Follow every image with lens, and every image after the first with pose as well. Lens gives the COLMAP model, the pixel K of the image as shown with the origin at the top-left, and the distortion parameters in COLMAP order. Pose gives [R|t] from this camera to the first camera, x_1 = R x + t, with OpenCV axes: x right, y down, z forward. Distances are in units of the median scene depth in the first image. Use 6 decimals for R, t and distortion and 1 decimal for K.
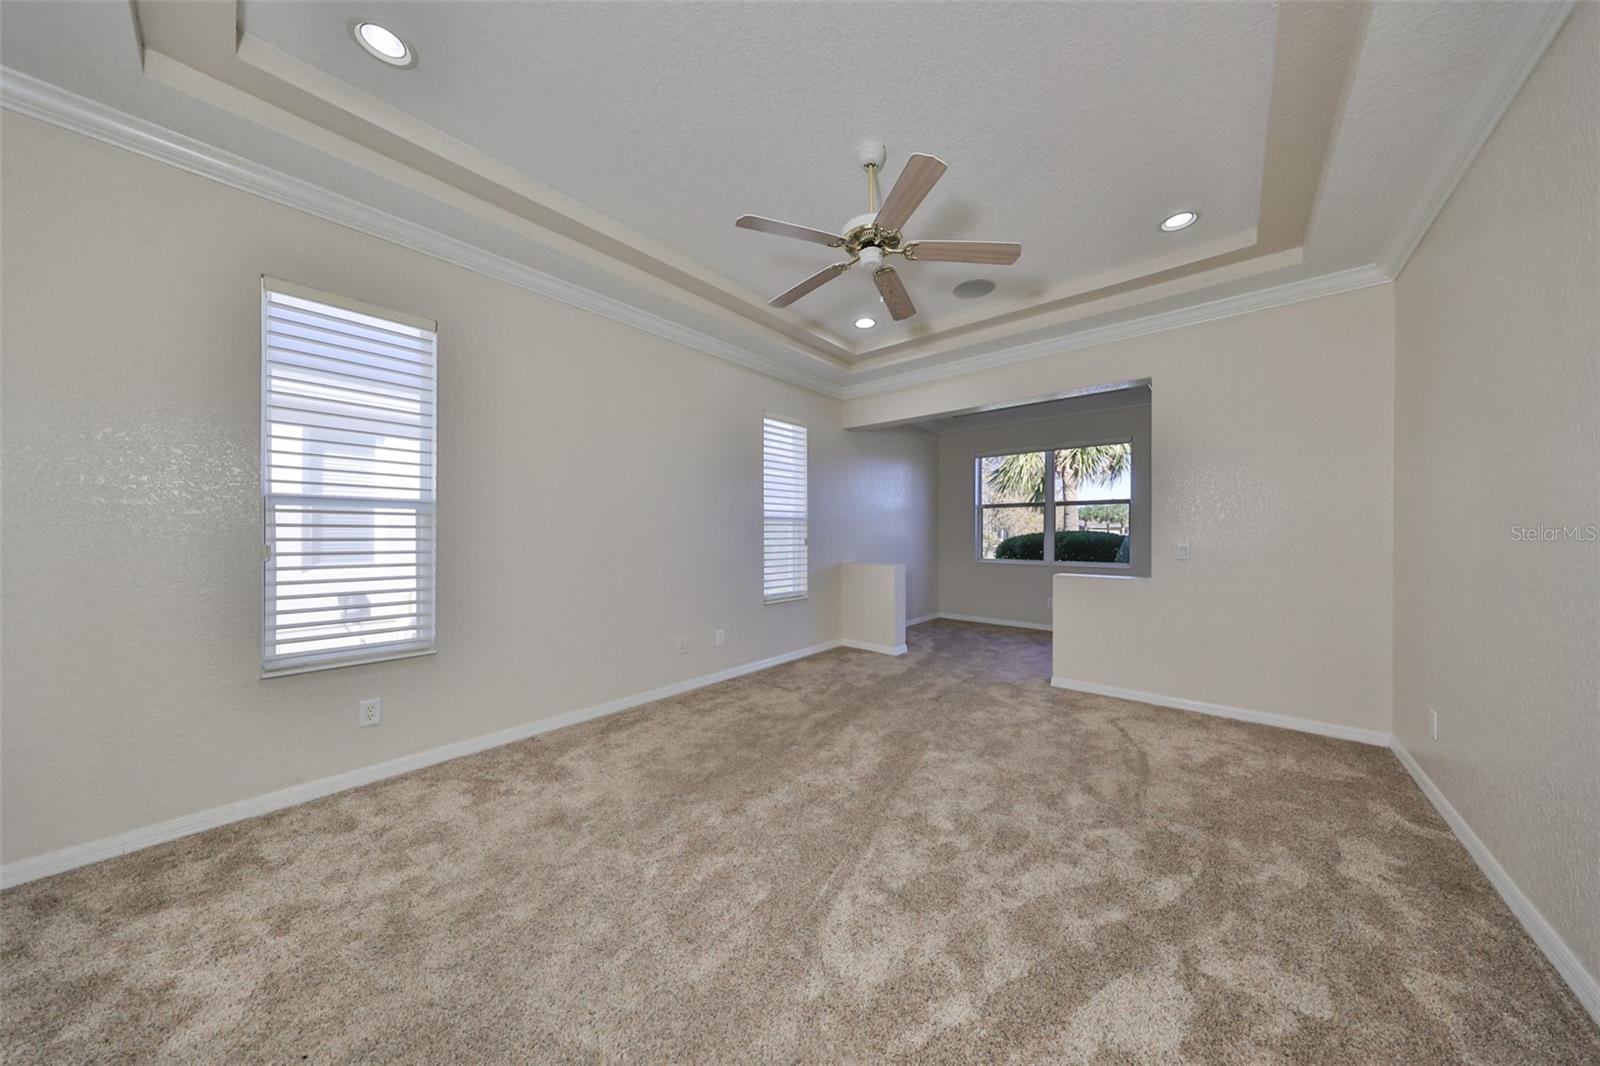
lens RADIAL K [[492.4, 0, 766.5], [0, 492.4, 527.9], [0, 0, 1]] dist [-0.000263, -0.000098]
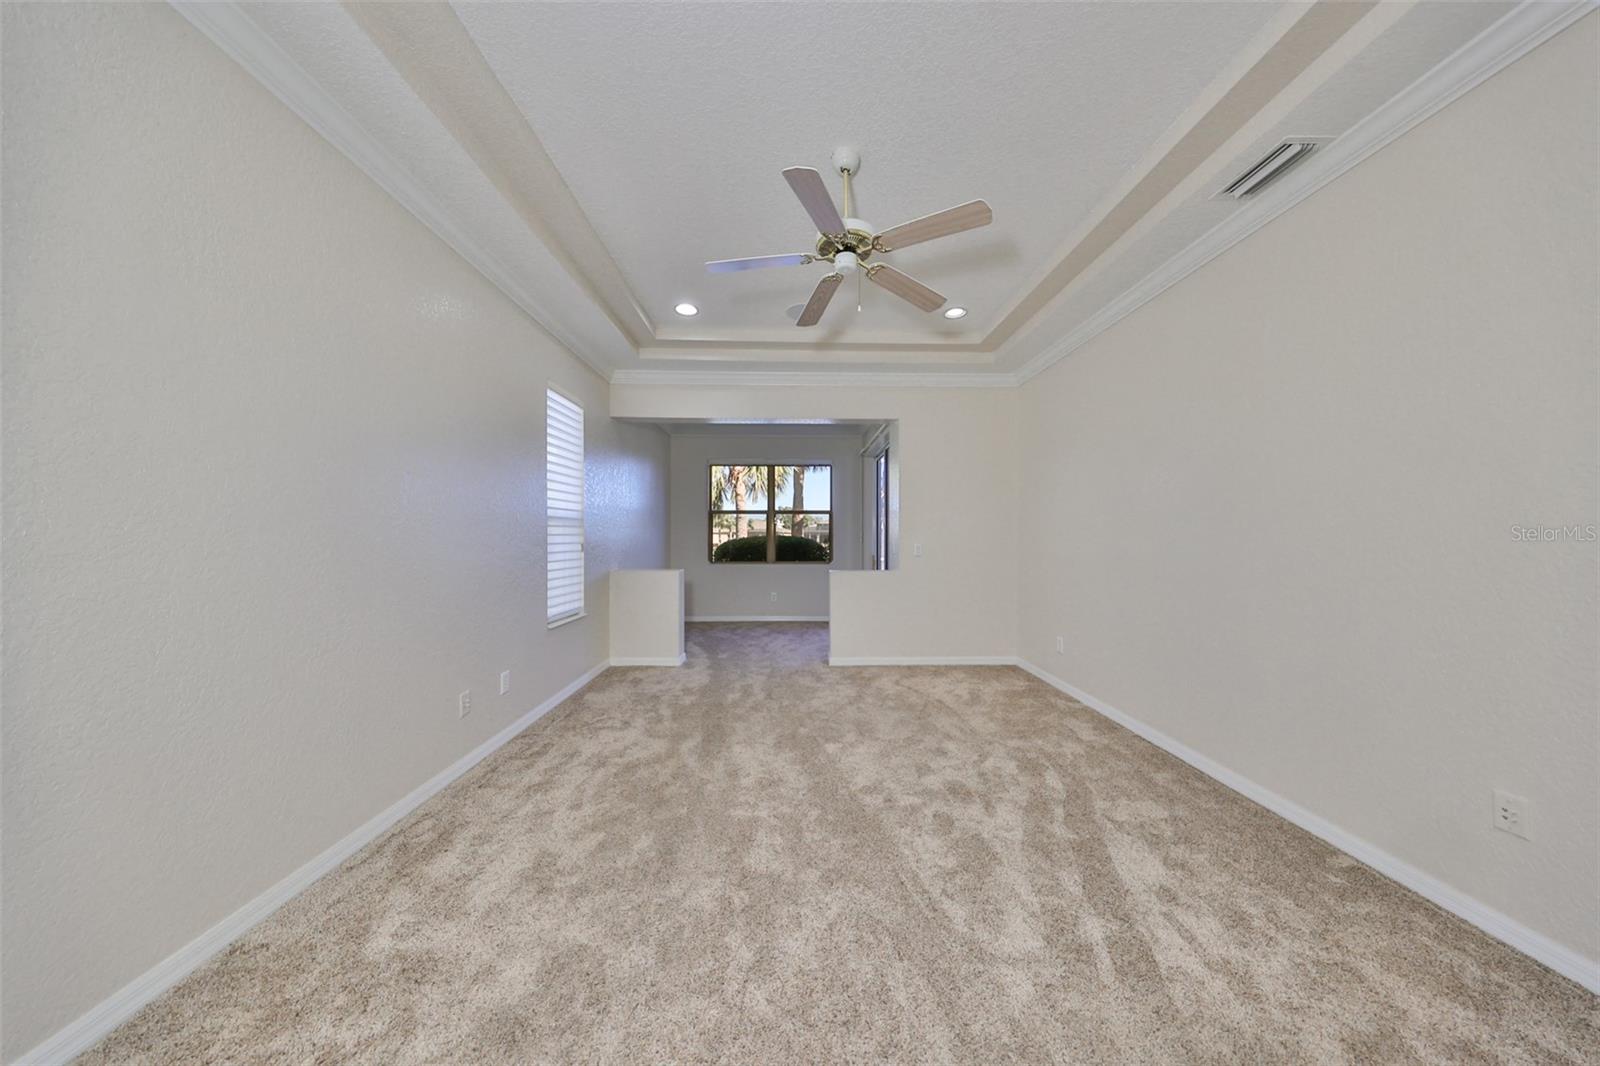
lens RADIAL K [[504.3, 0, 799.1], [0, 504.3, 526.3], [0, 0, 1]] dist [-0.001404, -0.000226]
pose [[0.730870, 0.011342, 0.682422, -0.380922], [-0.004895, 0.999923, -0.011377, 0.001297], [-0.682499, 0.004975, 0.730870, 0.216601]]
